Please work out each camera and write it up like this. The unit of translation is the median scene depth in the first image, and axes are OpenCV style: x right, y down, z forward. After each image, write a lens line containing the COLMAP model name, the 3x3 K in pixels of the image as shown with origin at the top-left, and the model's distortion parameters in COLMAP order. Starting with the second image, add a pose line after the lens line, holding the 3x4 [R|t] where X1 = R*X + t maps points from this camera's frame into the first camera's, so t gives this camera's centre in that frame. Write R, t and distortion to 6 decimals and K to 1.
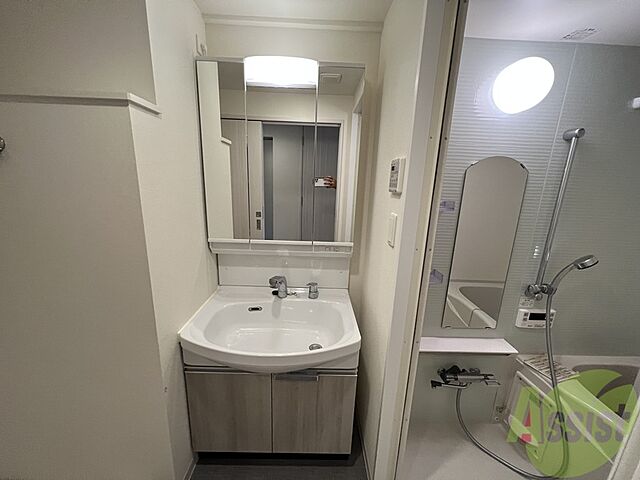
lens RADIAL K [[255.7, 0, 317.0], [0, 255.7, 241.5], [0, 0, 1]] dist [-0.003151, 0.000042]
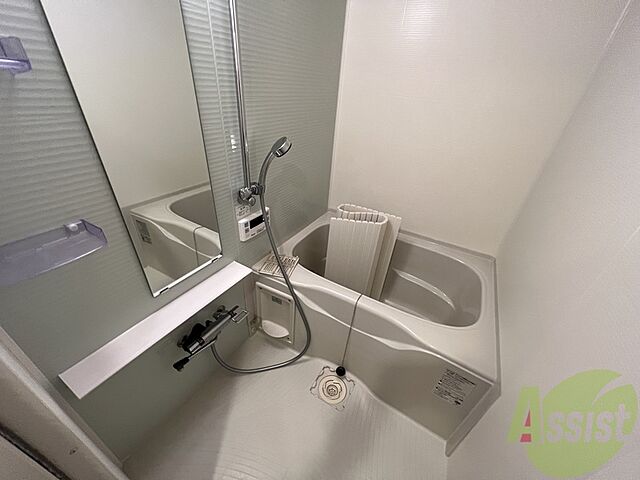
lens RADIAL K [[255.7, 0, 320.3], [0, 255.7, 242.9], [0, 0, 1]] dist [-0.003151, 0.000042]
pose [[0.512247, -0.460011, 0.725254, 0.312277], [0.143739, 0.878468, 0.455668, -0.005437], [-0.846724, -0.129167, 0.516114, 0.359520]]
